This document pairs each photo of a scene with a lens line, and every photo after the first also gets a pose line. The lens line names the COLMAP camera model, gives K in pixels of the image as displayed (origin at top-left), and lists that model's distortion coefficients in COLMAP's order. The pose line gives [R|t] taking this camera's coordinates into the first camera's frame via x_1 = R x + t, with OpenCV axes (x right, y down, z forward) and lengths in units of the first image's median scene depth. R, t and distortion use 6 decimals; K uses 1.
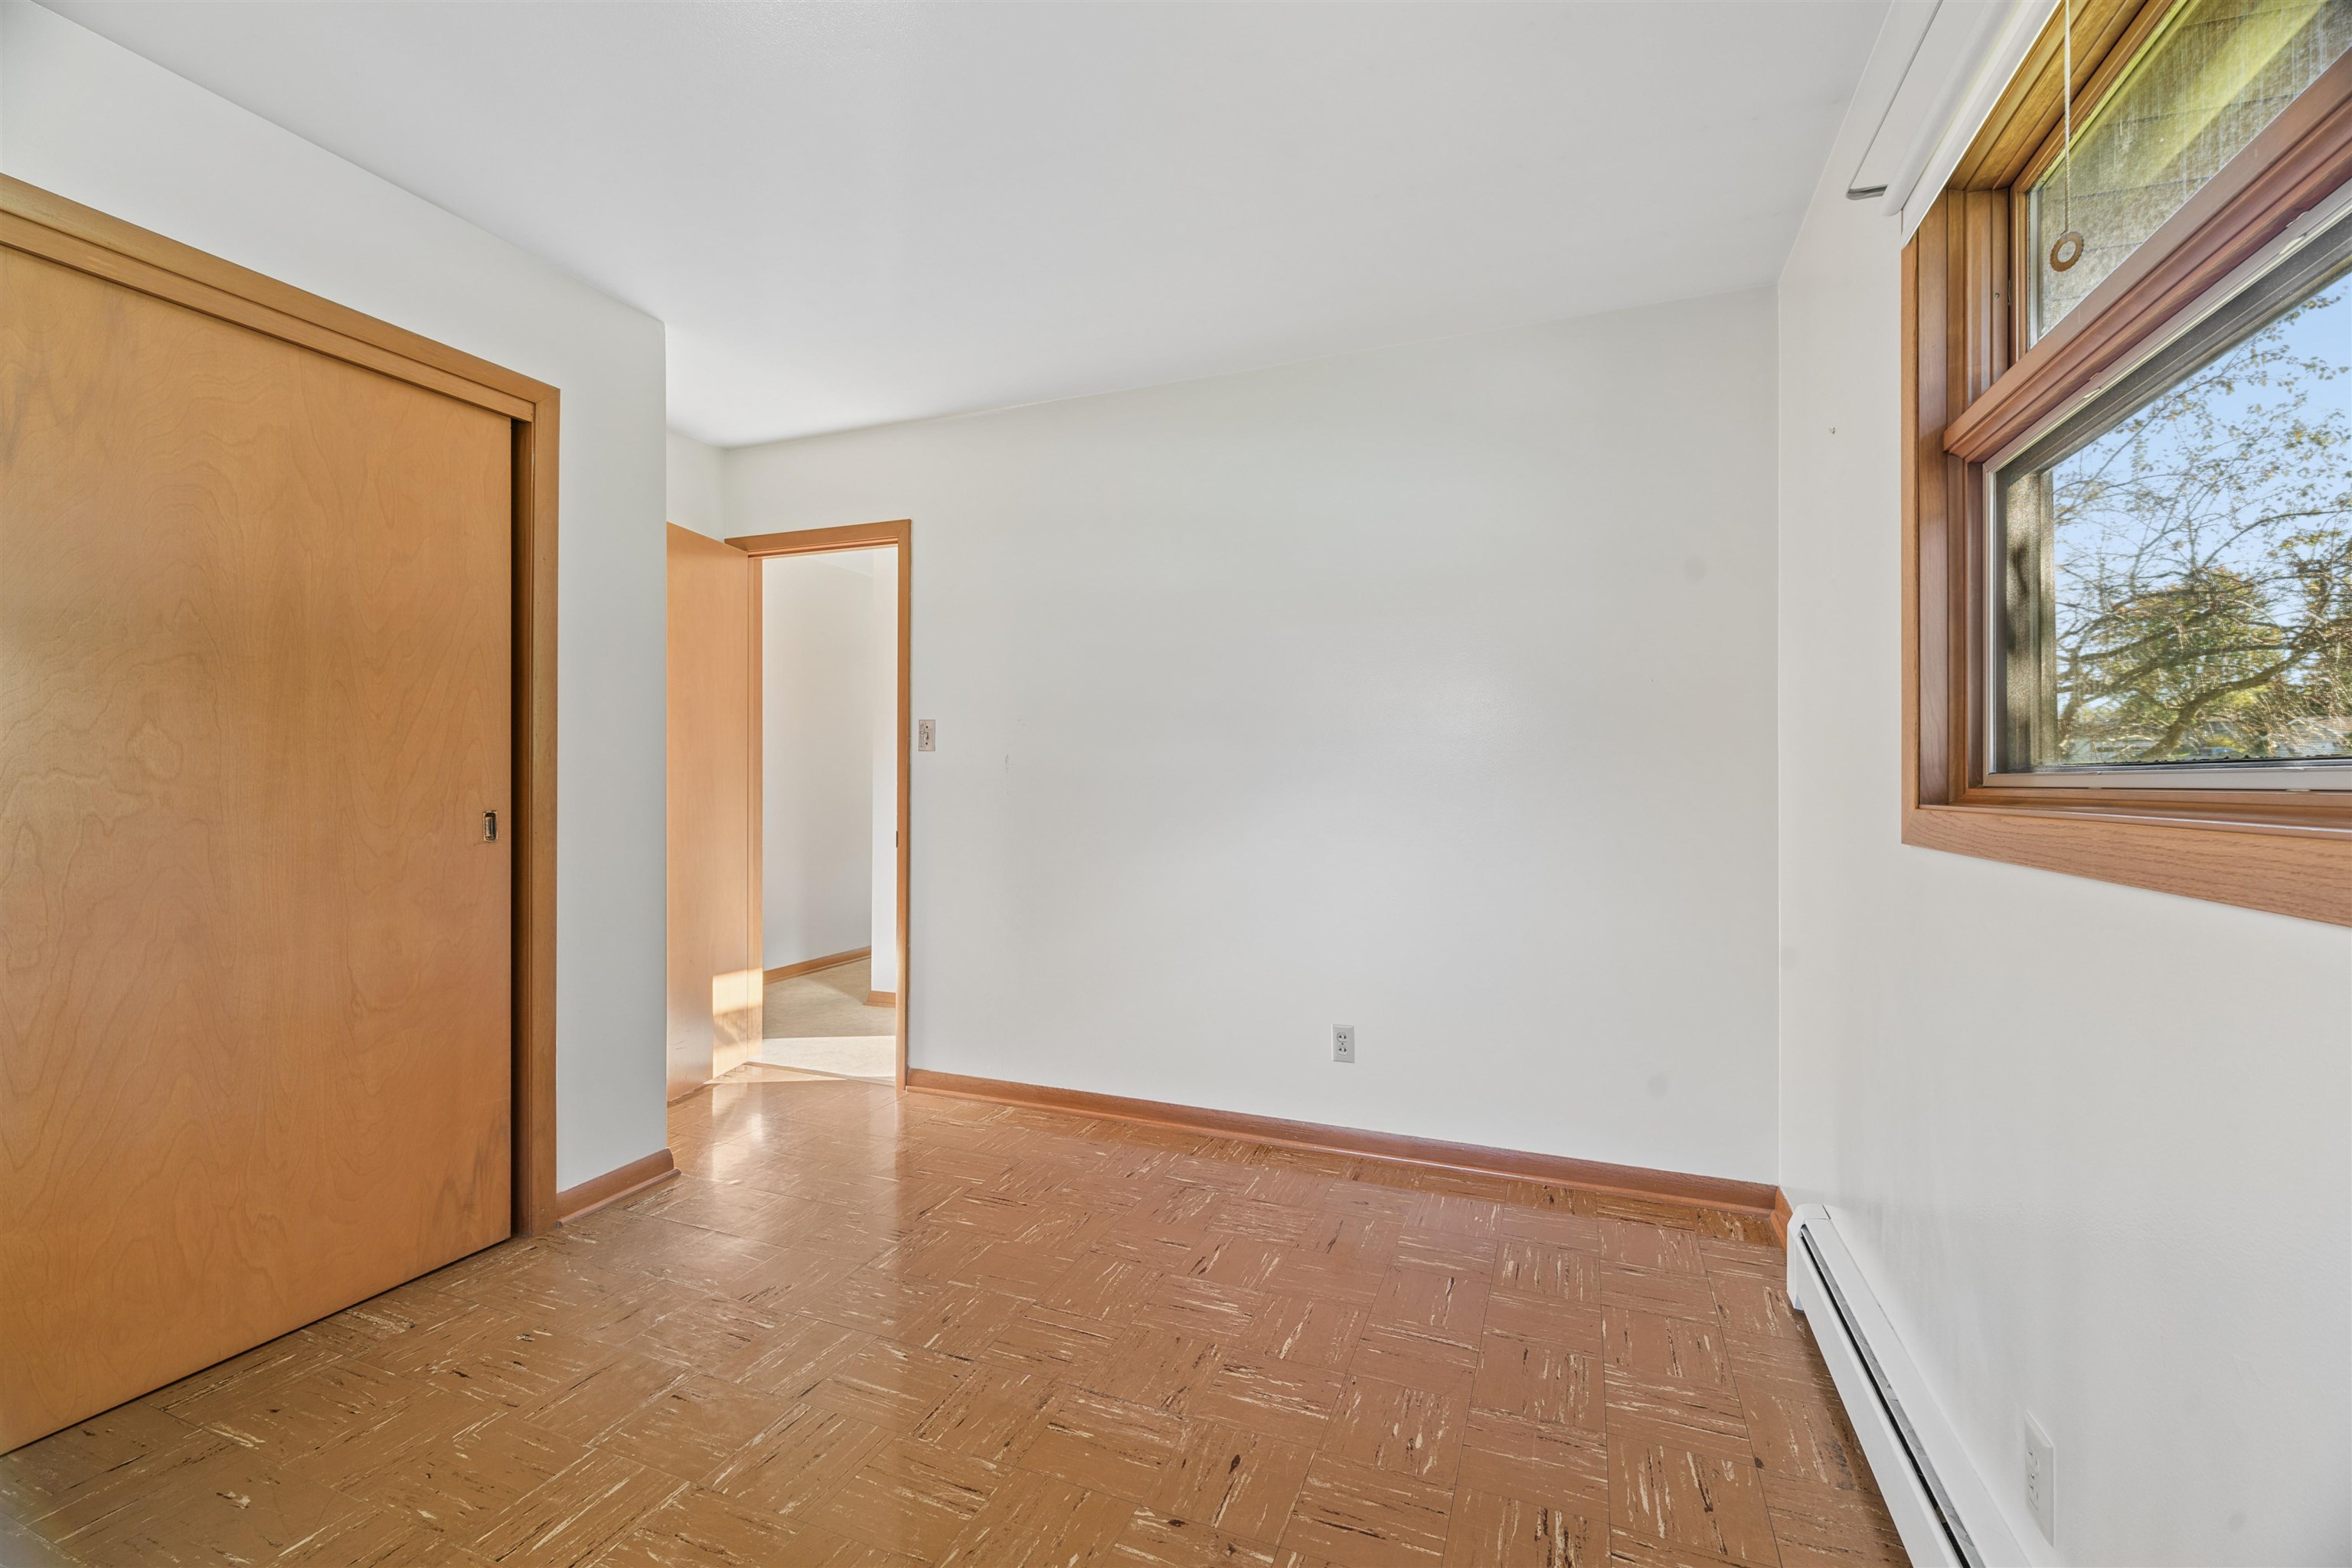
lens RADIAL K [[1005.3, 0, 1177.2], [0, 1005.3, 783.5], [0, 0, 1]] dist [-0.000607, 0.000029]
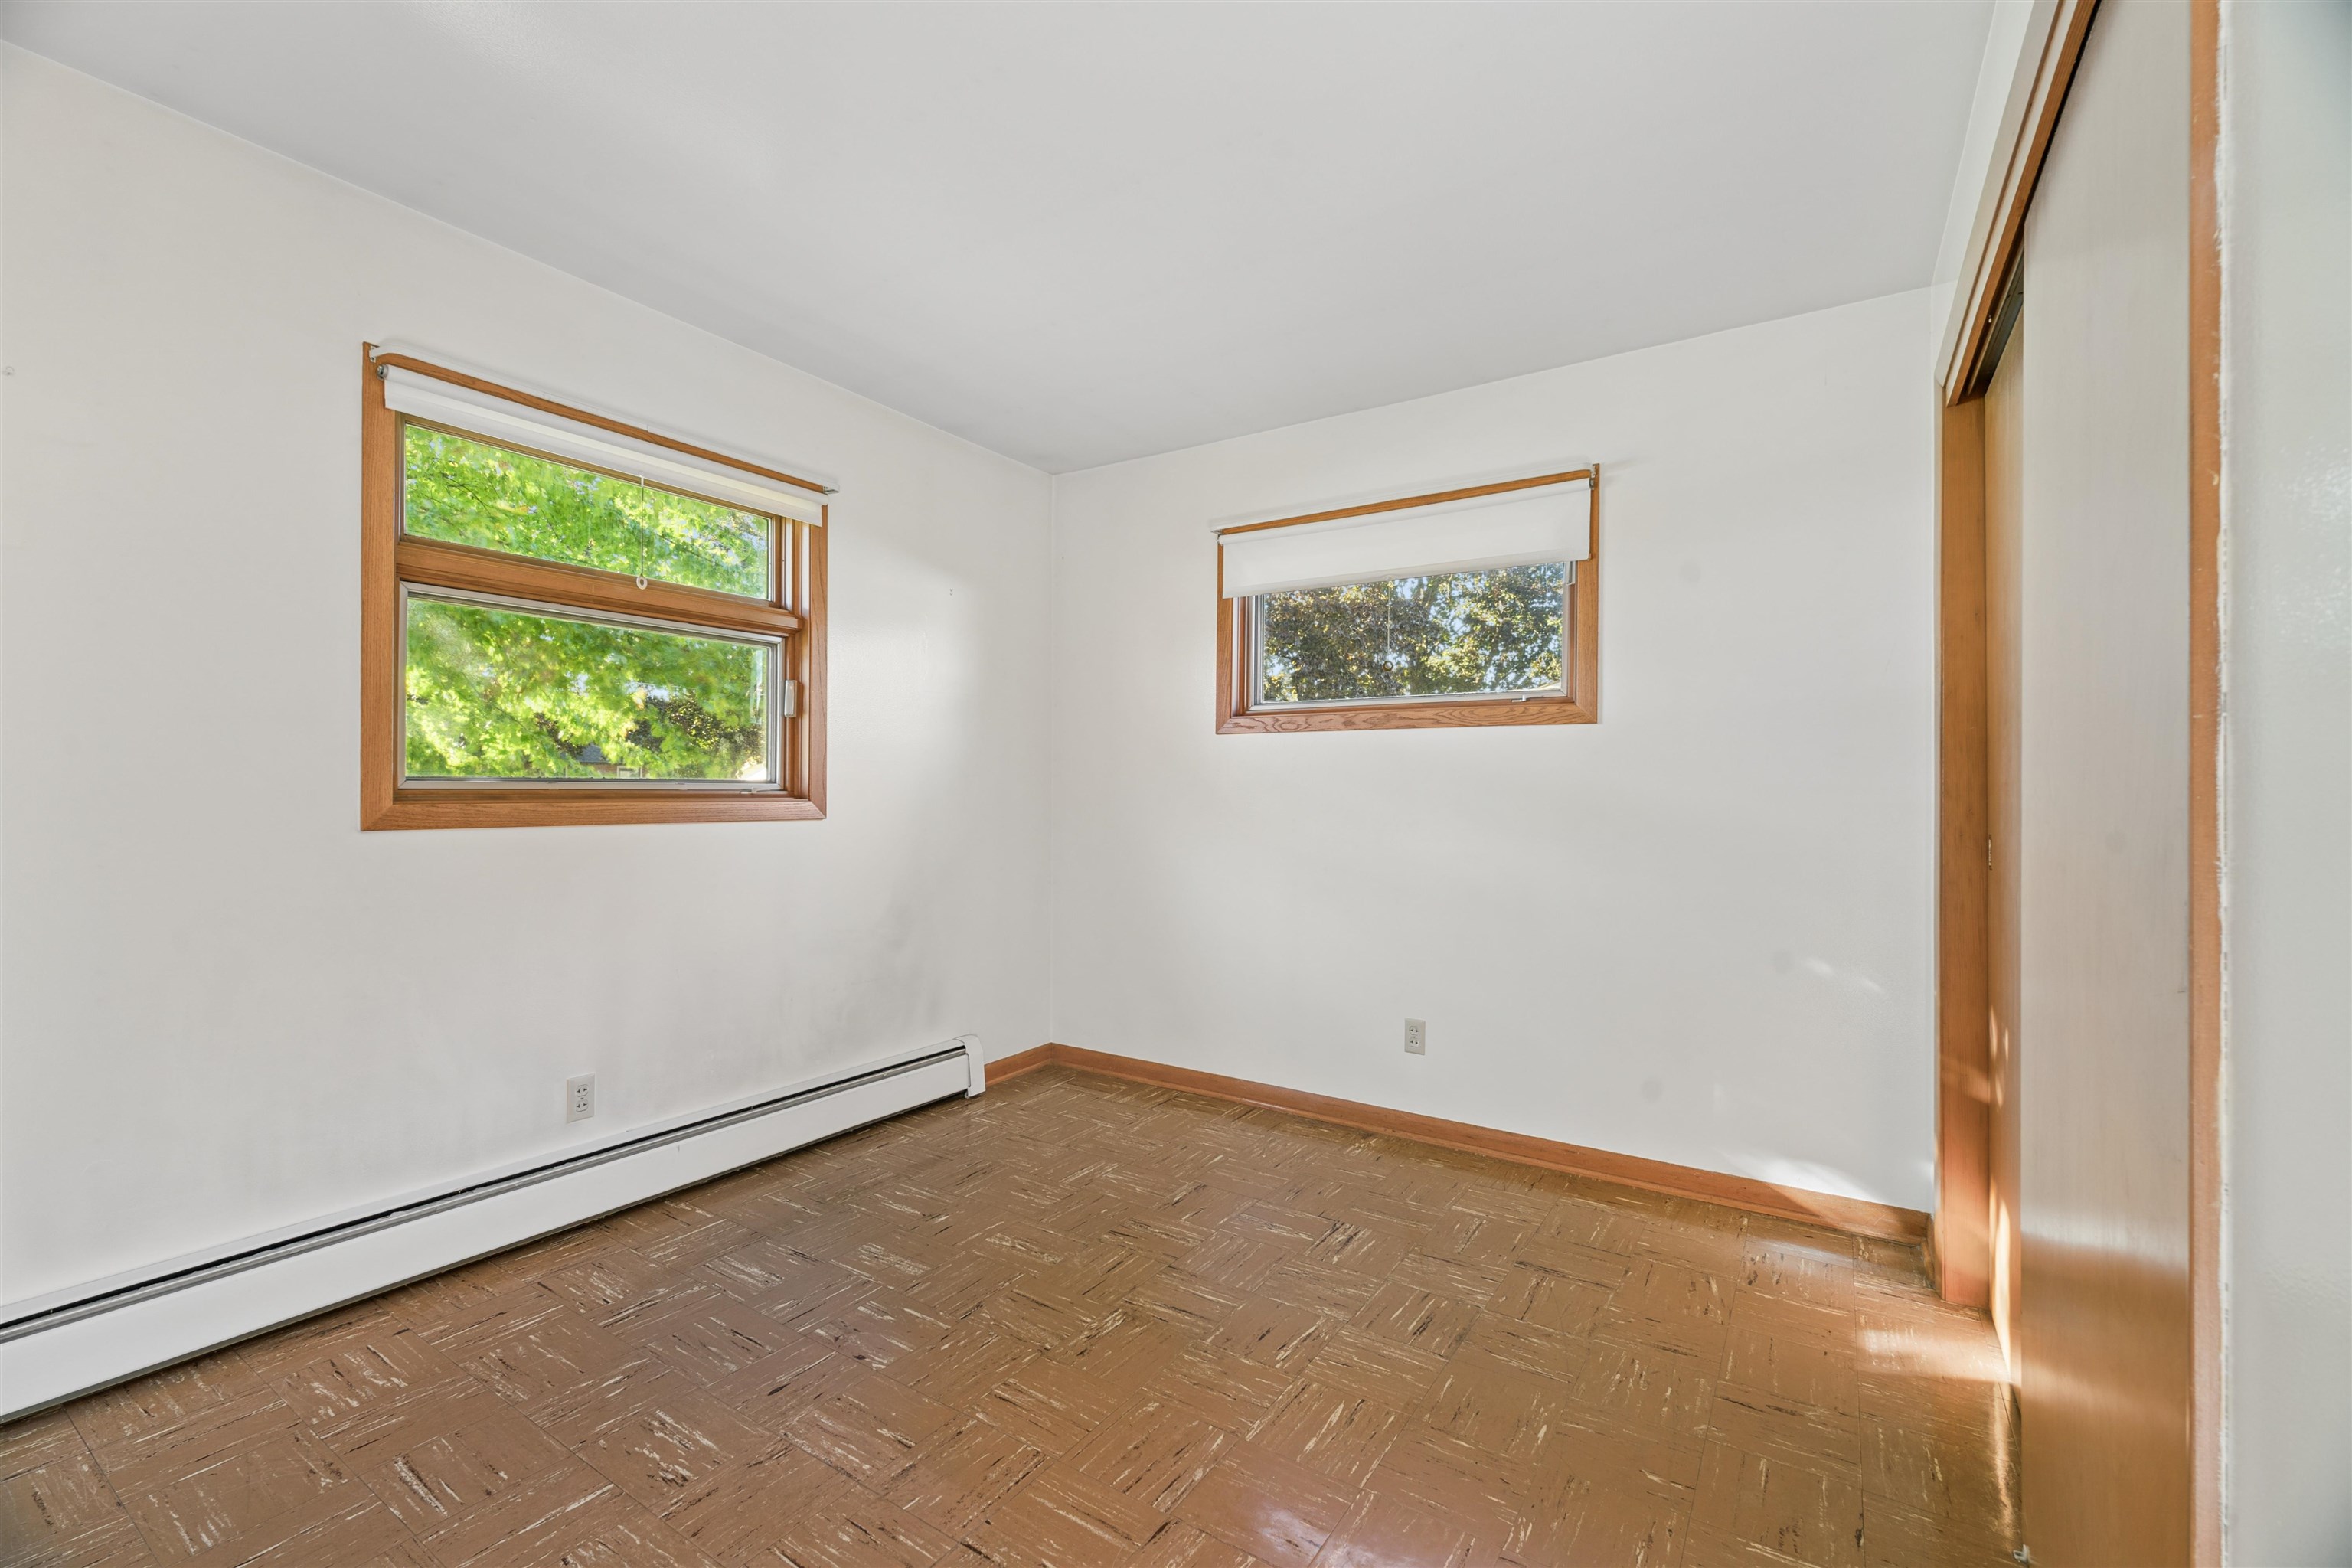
lens RADIAL K [[1005.3, 0, 1175.2], [0, 1005.3, 777.9], [0, 0, 1]] dist [-0.000607, 0.000029]
pose [[-0.980880, -0.007990, 0.194447, -0.563797], [-0.009051, 0.999949, -0.004568, -0.014146], [-0.194400, -0.006241, -0.980902, 1.911300]]
